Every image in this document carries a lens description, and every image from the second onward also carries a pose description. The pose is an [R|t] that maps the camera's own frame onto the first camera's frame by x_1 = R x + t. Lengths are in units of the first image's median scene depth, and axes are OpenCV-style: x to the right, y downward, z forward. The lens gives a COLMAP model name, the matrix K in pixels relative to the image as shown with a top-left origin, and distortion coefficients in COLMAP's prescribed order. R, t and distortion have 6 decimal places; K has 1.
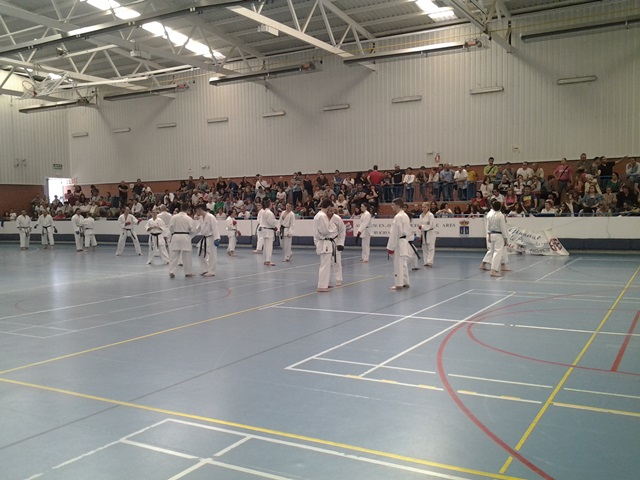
lens RADIAL K [[627.6, 0, 322.4], [0, 627.6, 261.7], [0, 0, 1]] dist [0.008165, 0.000000]
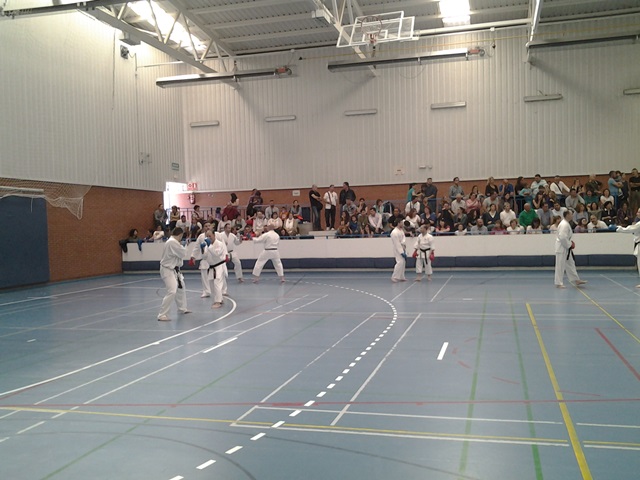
lens RADIAL K [[627.6, 0, 277.3], [0, 627.6, 267.8], [0, 0, 1]] dist [0.008165, 0.000000]
pose [[0.968838, -0.024309, 0.246499, -0.537958], [0.031222, 0.999220, -0.024173, -0.015427], [-0.245719, 0.031116, 0.968841, 0.302581]]
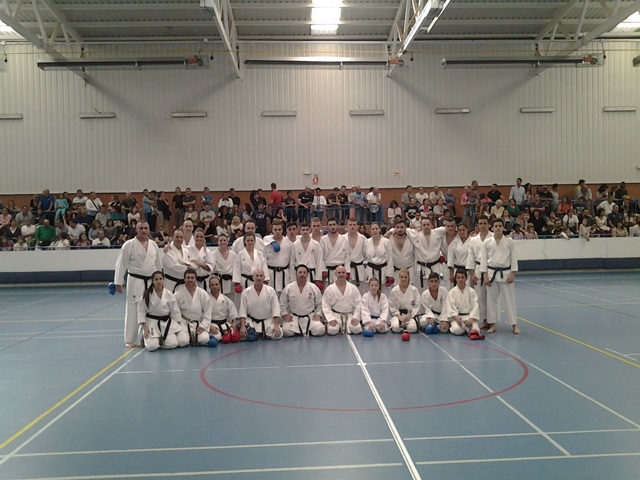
lens RADIAL K [[656.8, 0, 321.0], [0, 656.8, 265.7], [0, 0, 1]] dist [0.018627, 0.000000]
pose [[0.840492, -0.027896, 0.541105, -0.267388], [0.052312, 0.998186, -0.029795, -0.006999], [-0.539293, 0.053348, 0.840427, 0.148597]]
